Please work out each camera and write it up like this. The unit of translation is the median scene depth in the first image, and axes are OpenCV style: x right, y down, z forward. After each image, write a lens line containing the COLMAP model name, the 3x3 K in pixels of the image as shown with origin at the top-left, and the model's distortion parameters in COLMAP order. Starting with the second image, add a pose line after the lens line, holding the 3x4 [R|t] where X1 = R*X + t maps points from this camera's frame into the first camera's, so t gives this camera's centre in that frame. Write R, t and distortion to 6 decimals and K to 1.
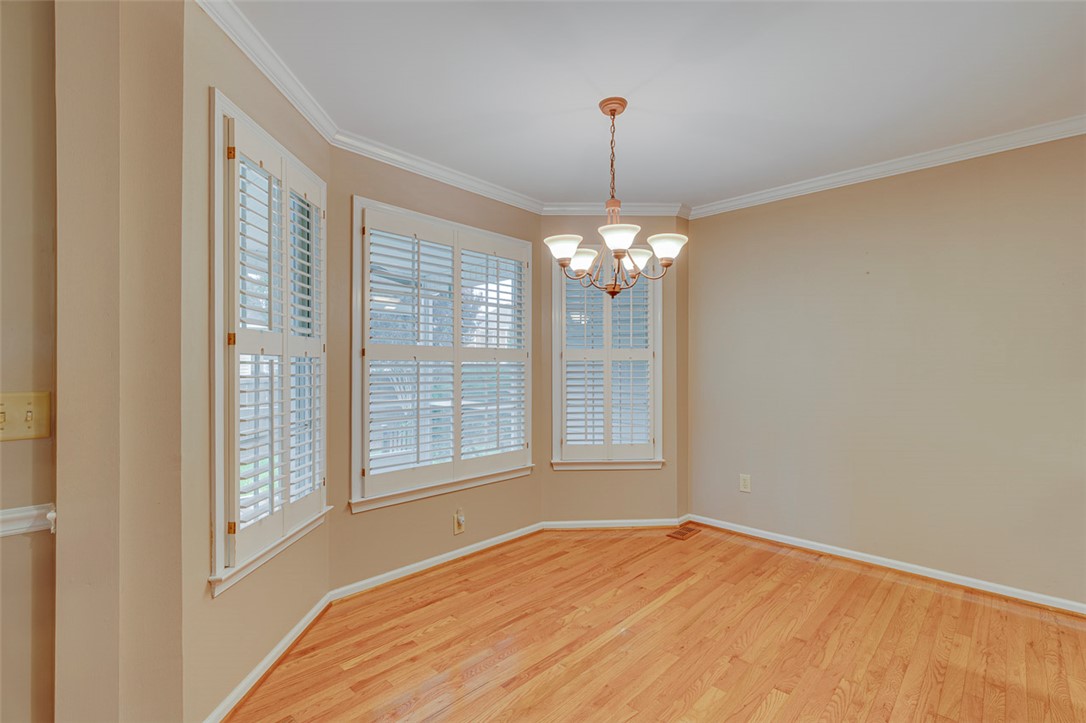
lens RADIAL K [[495.3, 0, 546.6], [0, 495.3, 363.5], [0, 0, 1]] dist [0.009356, -0.000886]
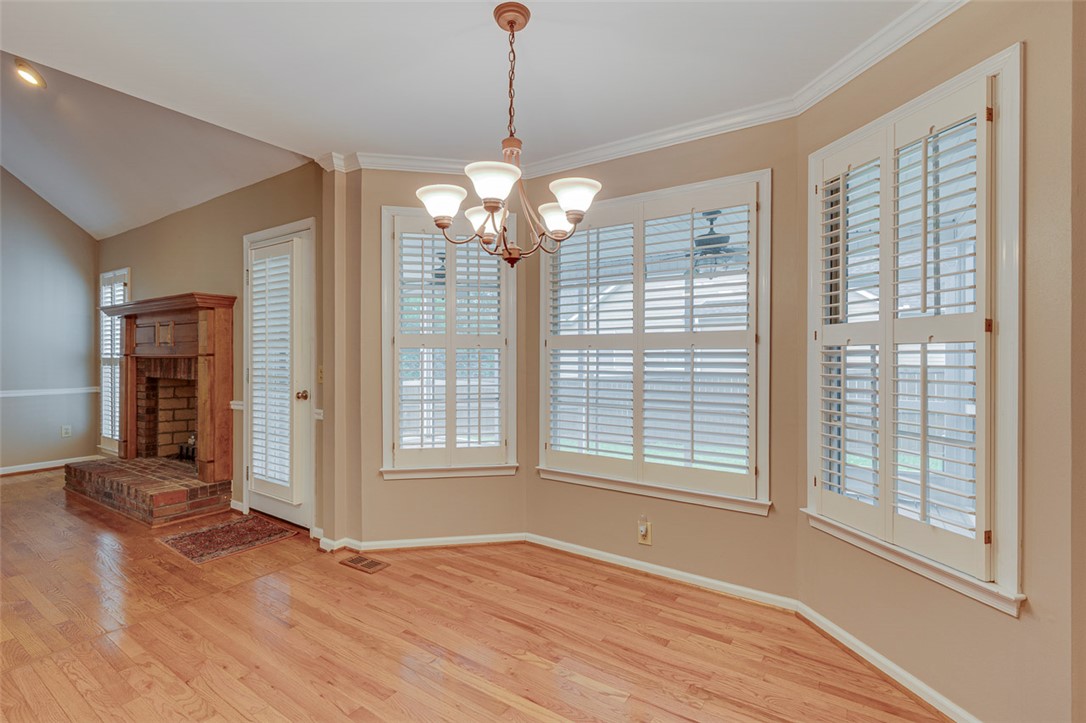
lens RADIAL K [[495.3, 0, 549.2], [0, 495.3, 356.2], [0, 0, 1]] dist [0.009356, -0.000886]
pose [[0.172134, 0.002769, -0.985070, 0.738086], [0.002921, 0.999990, 0.003321, 0.003726], [0.985069, -0.003449, 0.172125, 0.755513]]
